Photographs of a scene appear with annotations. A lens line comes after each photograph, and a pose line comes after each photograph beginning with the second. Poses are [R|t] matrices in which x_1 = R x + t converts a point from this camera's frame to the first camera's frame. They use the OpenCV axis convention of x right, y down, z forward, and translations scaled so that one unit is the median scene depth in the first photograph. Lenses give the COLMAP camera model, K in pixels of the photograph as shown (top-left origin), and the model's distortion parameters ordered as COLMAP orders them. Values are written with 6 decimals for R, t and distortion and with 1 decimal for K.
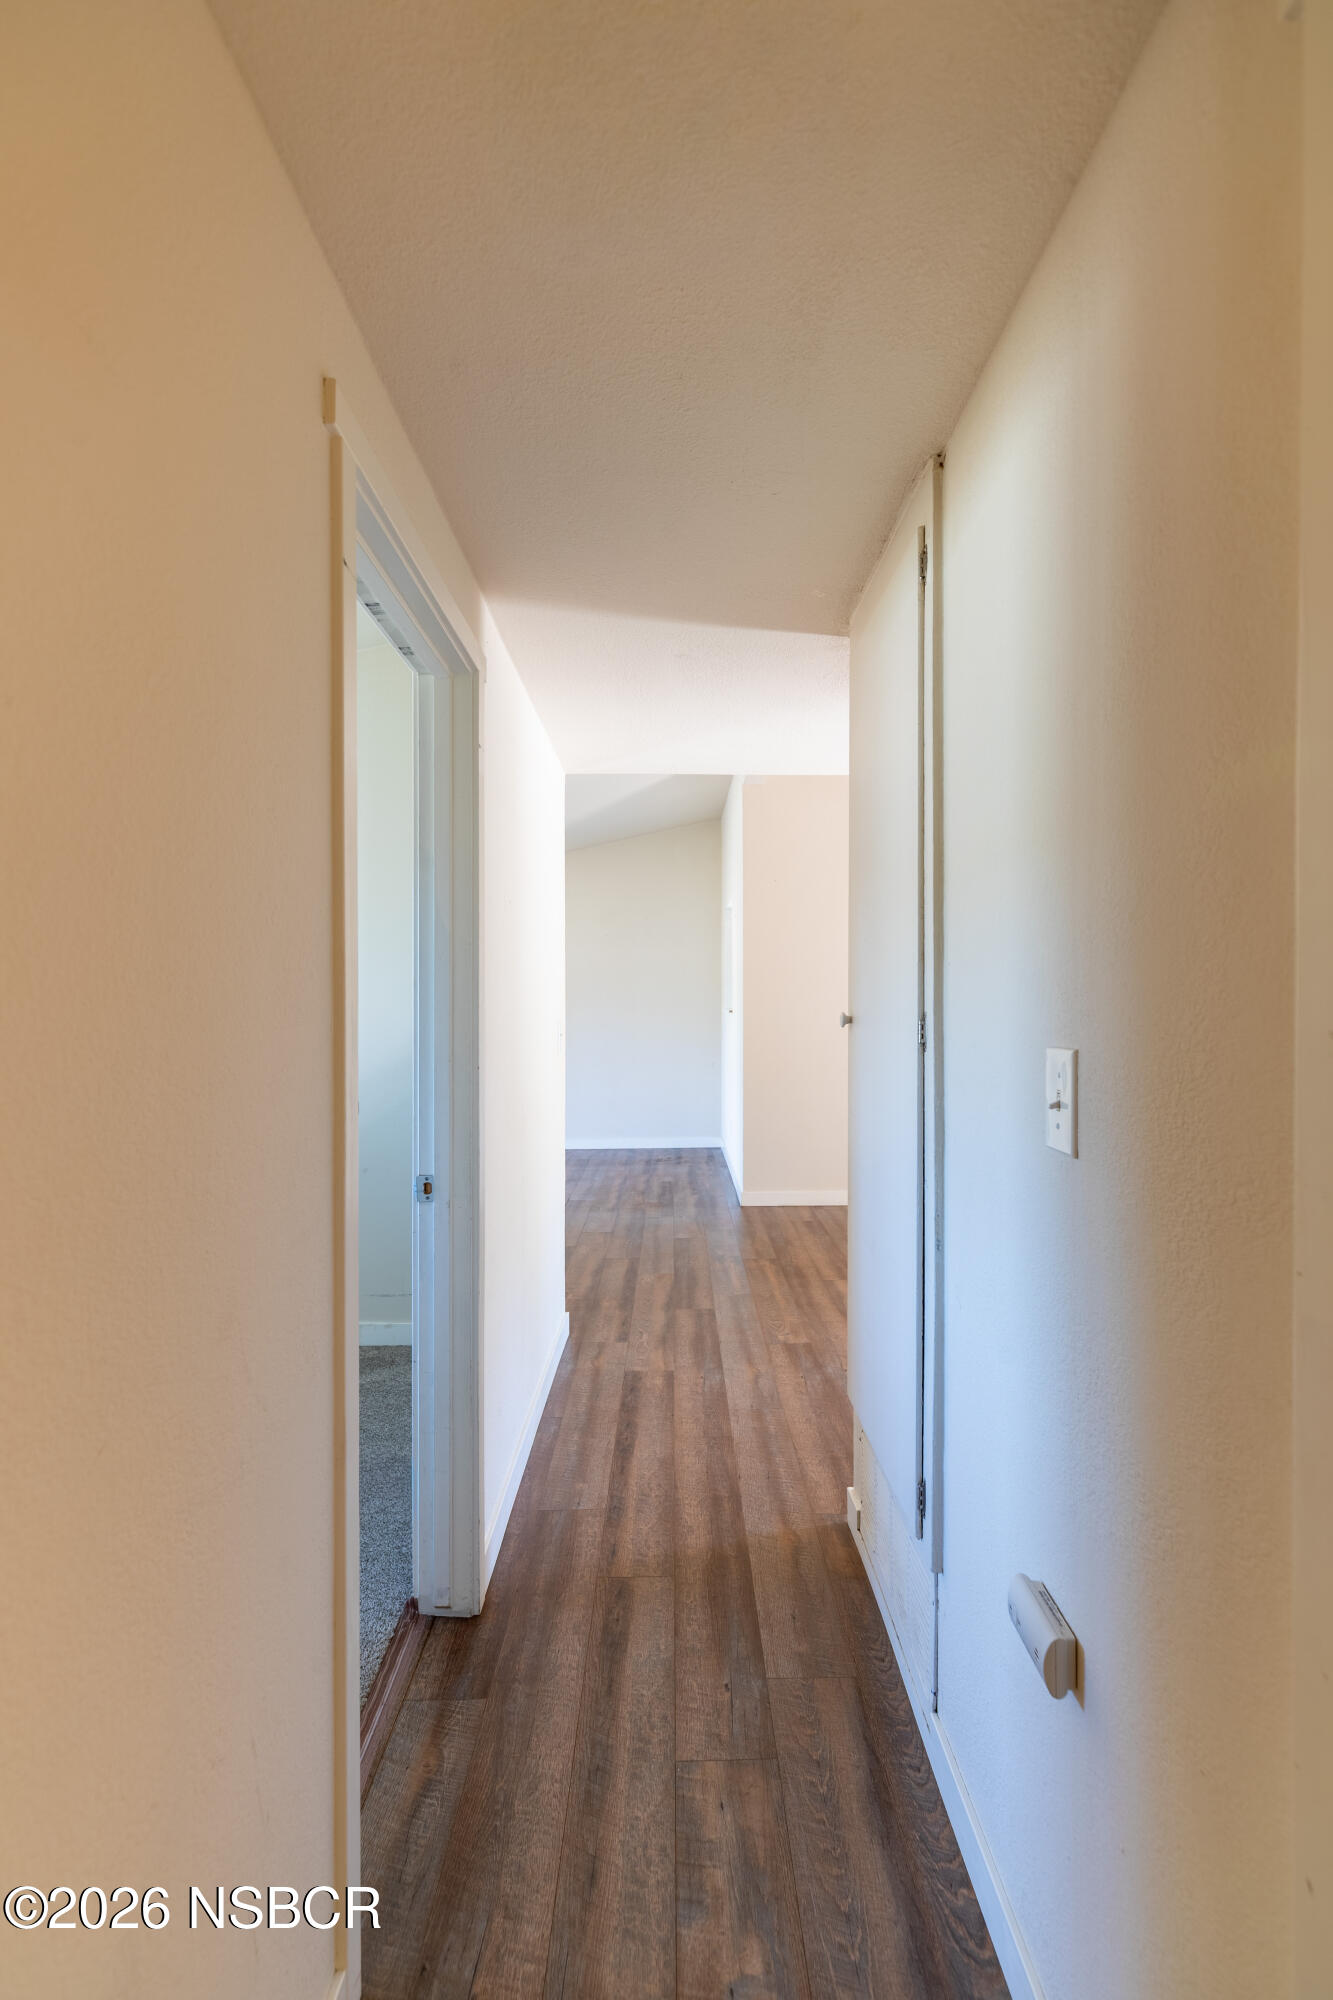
lens RADIAL K [[916.0, 0, 666.6], [0, 916.0, 1000.9], [0, 0, 1]] dist [0.000167, 0.000003]
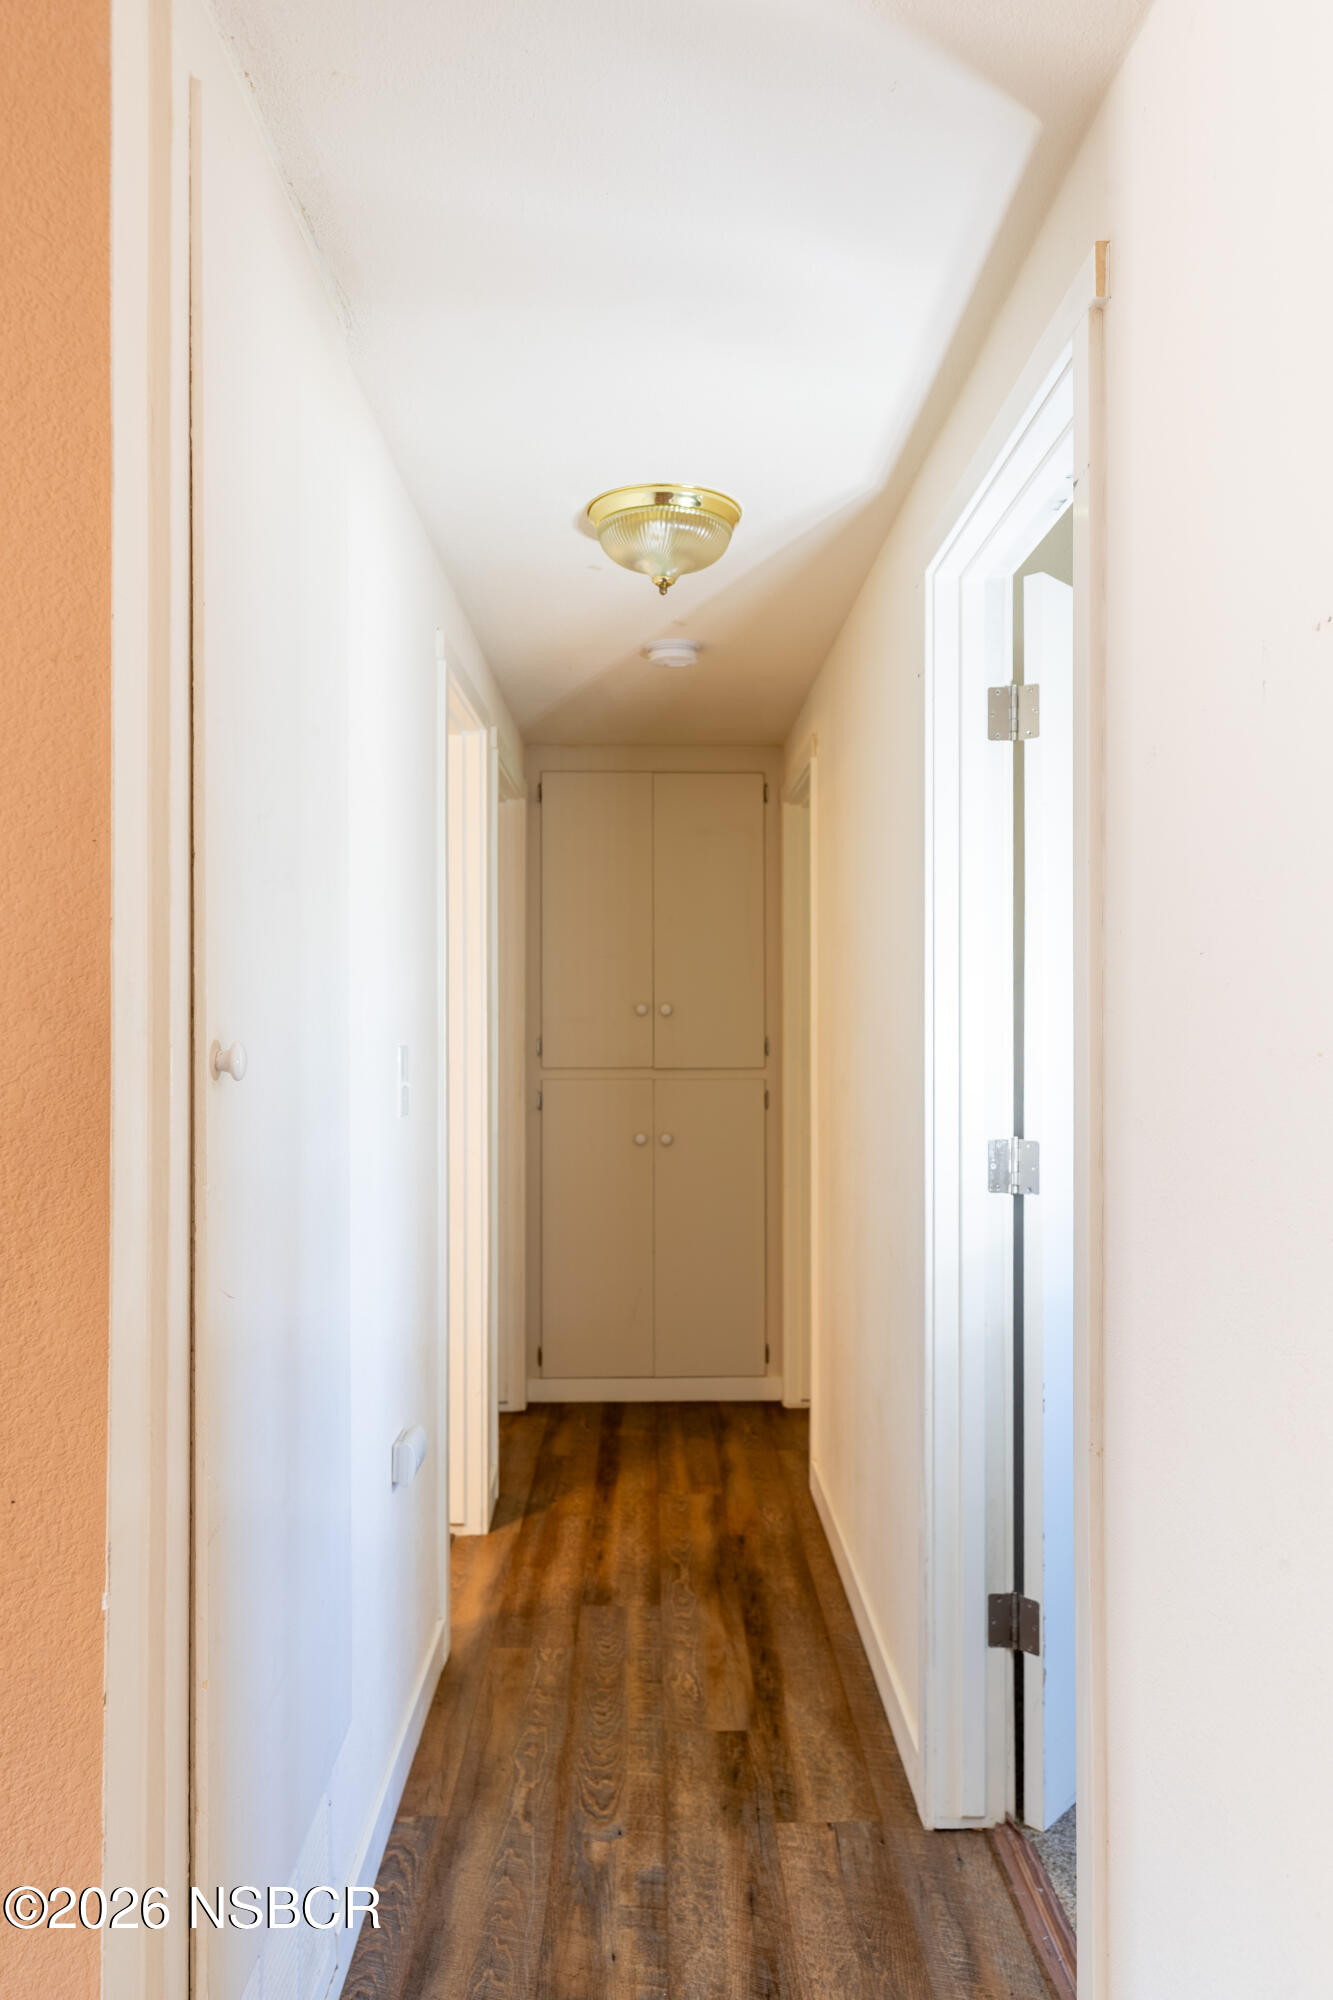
lens RADIAL K [[1370.6, 0, 666.4], [0, 1370.6, 1003.2], [0, 0, 1]] dist [-0.000206, -0.000037]
pose [[-0.999830, 0.004337, -0.017908, 0.032429], [0.004430, 0.999977, -0.005163, -0.002068], [0.017885, -0.005241, -0.999826, 2.452977]]
